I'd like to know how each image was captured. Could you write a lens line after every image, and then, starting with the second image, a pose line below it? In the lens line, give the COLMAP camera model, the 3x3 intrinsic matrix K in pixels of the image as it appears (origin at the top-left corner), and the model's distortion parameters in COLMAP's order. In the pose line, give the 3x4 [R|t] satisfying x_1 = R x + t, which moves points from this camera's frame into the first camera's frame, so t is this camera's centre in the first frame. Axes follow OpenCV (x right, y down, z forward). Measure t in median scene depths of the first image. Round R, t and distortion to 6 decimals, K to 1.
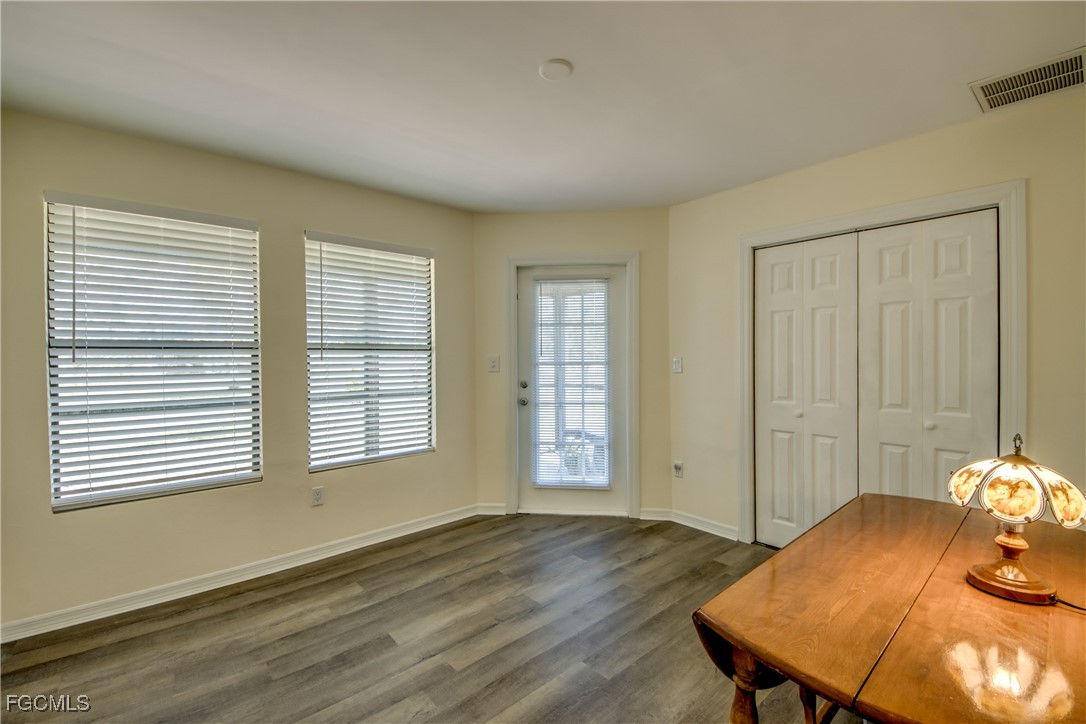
lens RADIAL K [[448.0, 0, 541.6], [0, 448.0, 358.1], [0, 0, 1]] dist [0.001281, -0.000214]
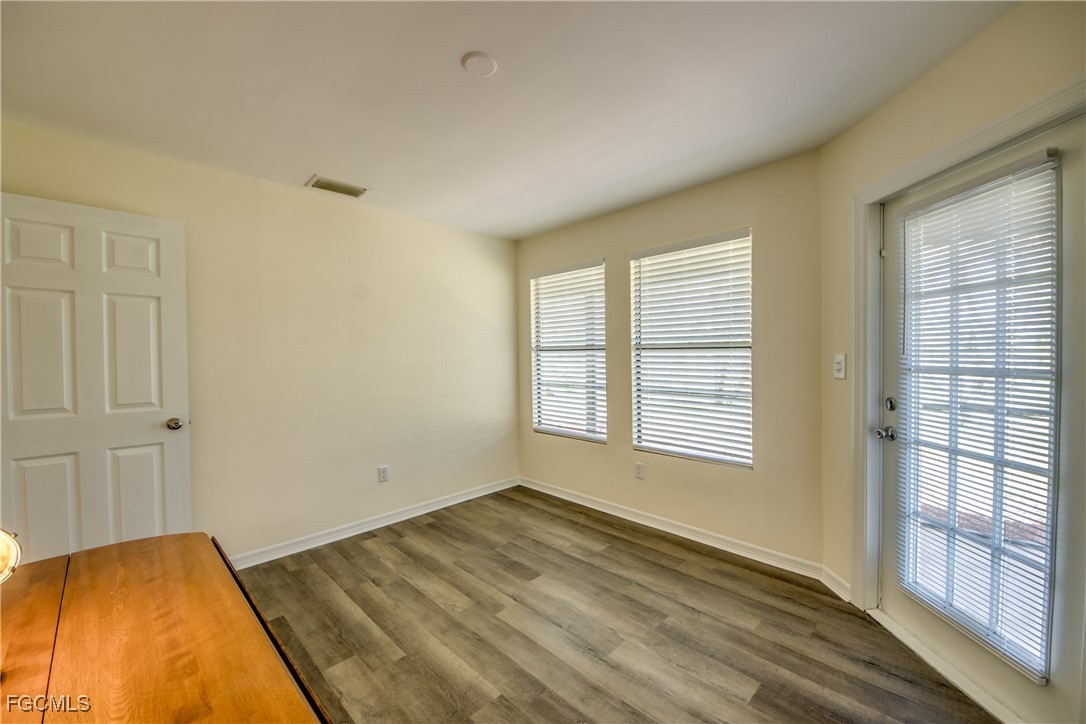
lens RADIAL K [[416.4, 0, 542.1], [0, 416.4, 361.1], [0, 0, 1]] dist [0.049934, -0.035917]
pose [[0.086452, 0.018940, -0.996076, 0.644609], [0.001299, 0.999816, 0.019124, -0.009013], [0.996255, -0.002948, 0.086412, 0.695081]]
